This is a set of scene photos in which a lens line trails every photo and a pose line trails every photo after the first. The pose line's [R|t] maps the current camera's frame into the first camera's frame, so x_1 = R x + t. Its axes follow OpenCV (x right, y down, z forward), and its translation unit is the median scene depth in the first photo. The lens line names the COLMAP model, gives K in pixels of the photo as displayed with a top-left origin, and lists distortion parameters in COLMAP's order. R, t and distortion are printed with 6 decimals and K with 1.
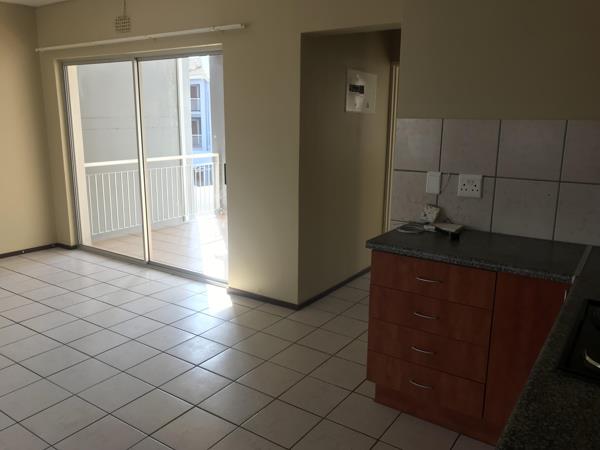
lens RADIAL K [[492.4, 0, 300.7], [0, 492.4, 223.4], [0, 0, 1]] dist [0.041133, -0.023236]
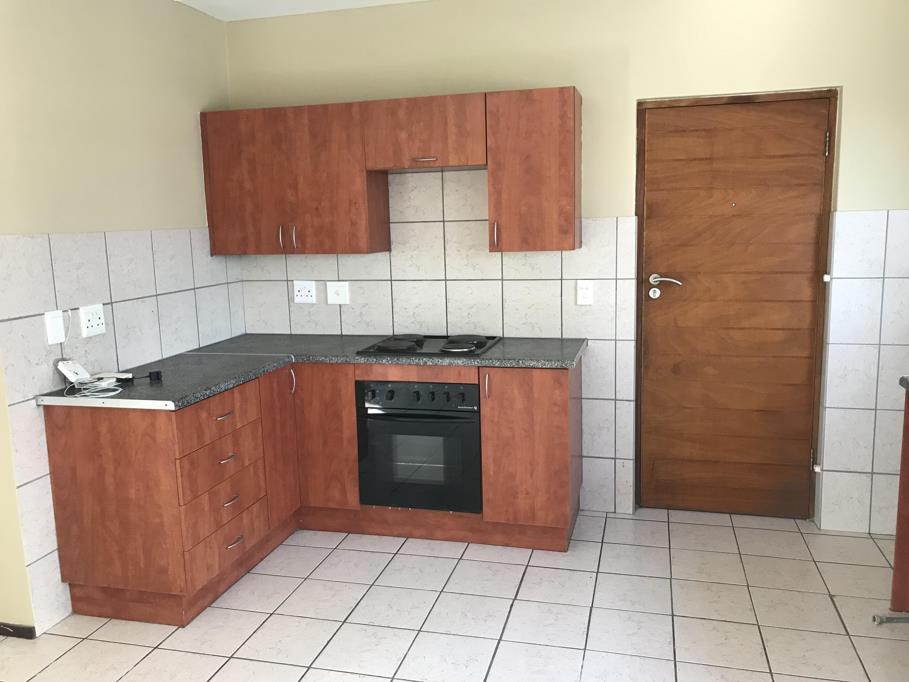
lens RADIAL K [[746.0, 0, 456.9], [0, 746.0, 338.7], [0, 0, 1]] dist [0.041133, -0.023236]
pose [[-0.330167, -0.154128, 0.931254, -0.933744], [0.223862, 0.945647, 0.235878, -0.200602], [-0.916993, 0.286352, -0.277718, 0.839066]]
